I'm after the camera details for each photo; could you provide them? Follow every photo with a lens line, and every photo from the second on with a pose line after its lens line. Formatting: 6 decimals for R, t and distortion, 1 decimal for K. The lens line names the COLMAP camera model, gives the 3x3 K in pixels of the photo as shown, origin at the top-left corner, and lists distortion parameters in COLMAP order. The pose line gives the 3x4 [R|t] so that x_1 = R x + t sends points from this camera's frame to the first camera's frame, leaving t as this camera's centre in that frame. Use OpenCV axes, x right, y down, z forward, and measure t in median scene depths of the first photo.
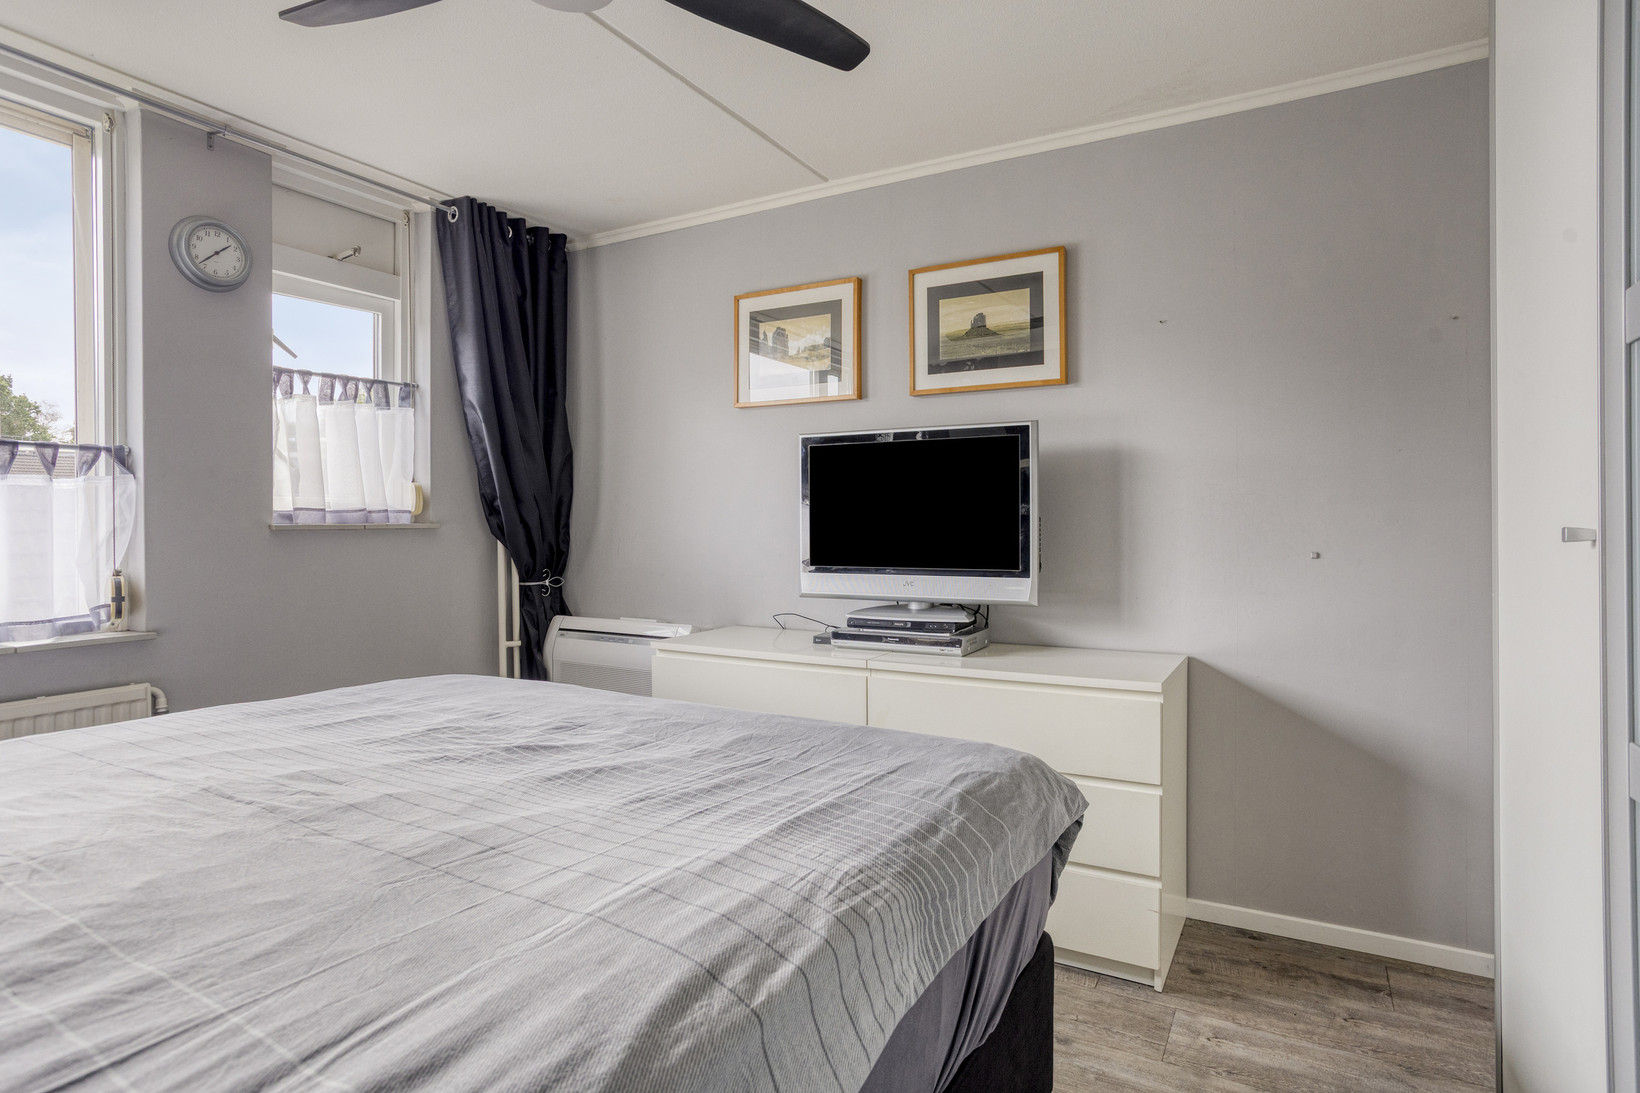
lens RADIAL K [[879.0, 0, 833.4], [0, 879.0, 534.4], [0, 0, 1]] dist [-0.012288, 0.012037]
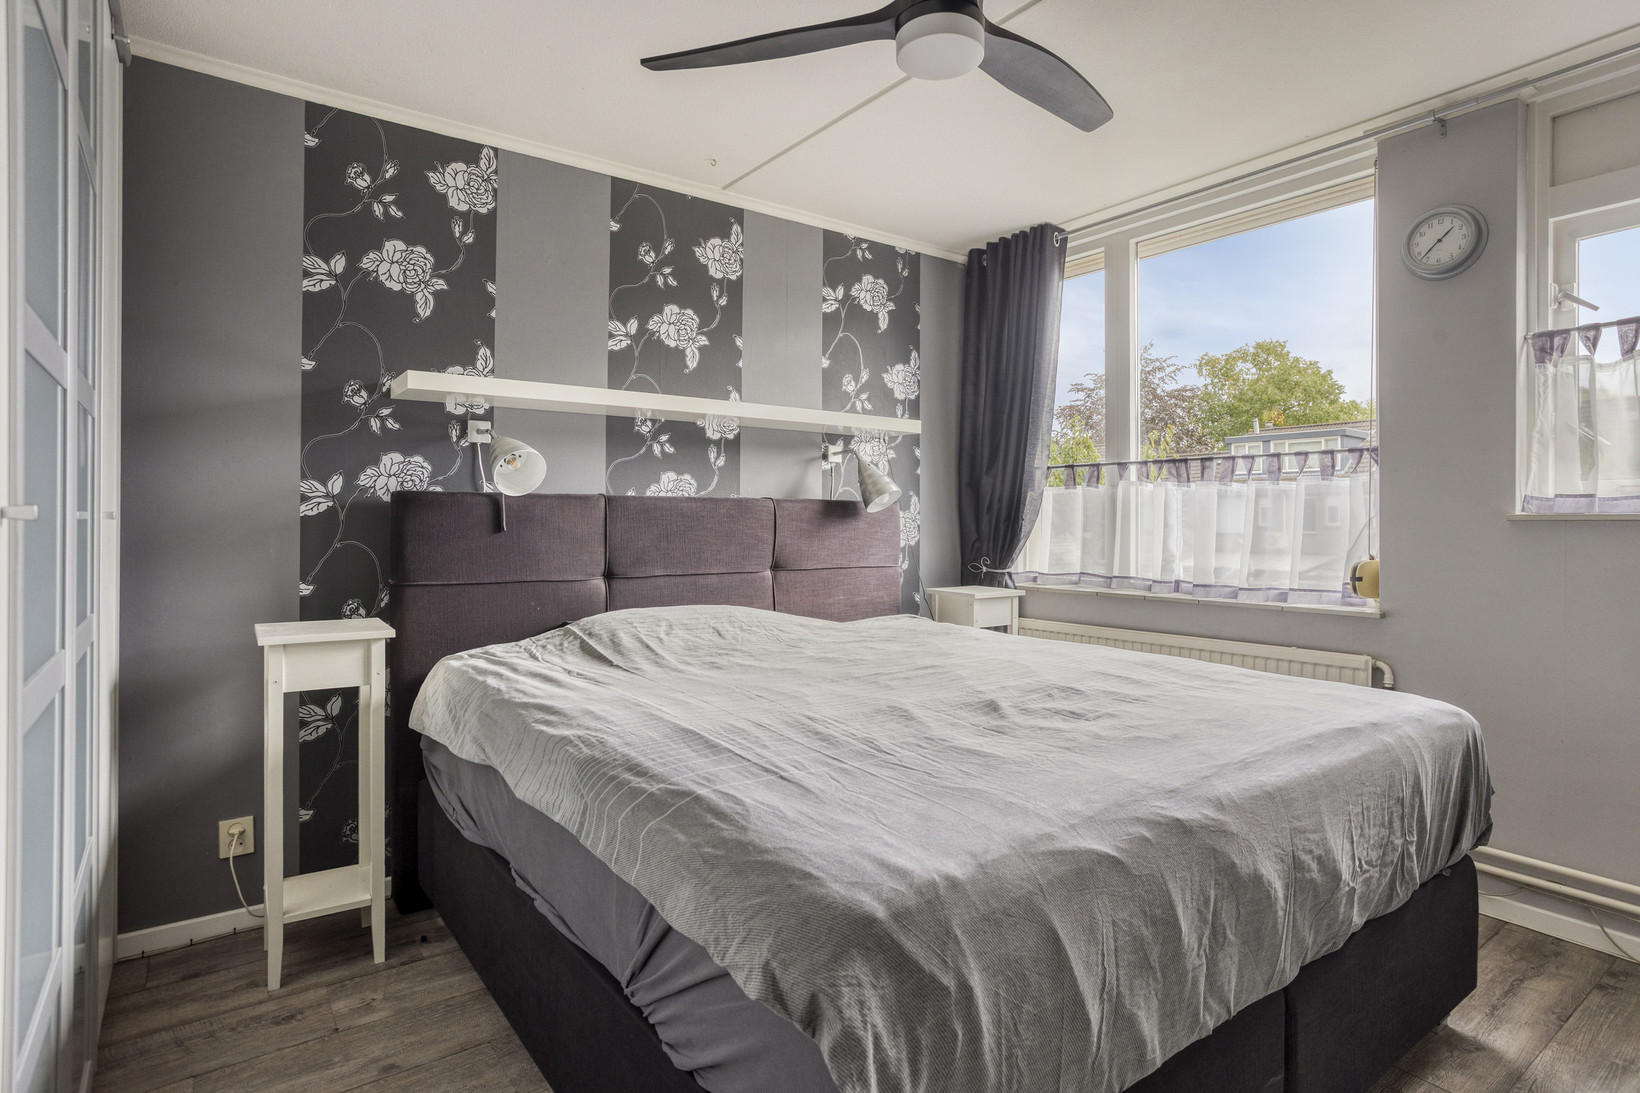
lens RADIAL K [[879.0, 0, 835.1], [0, 879.0, 535.9], [0, 0, 1]] dist [-0.012288, 0.012037]
pose [[-0.422816, 0.017786, -0.906041, 0.522987], [-0.012770, 0.999591, 0.025582, -0.003752], [0.906125, 0.022387, -0.422416, 0.860099]]
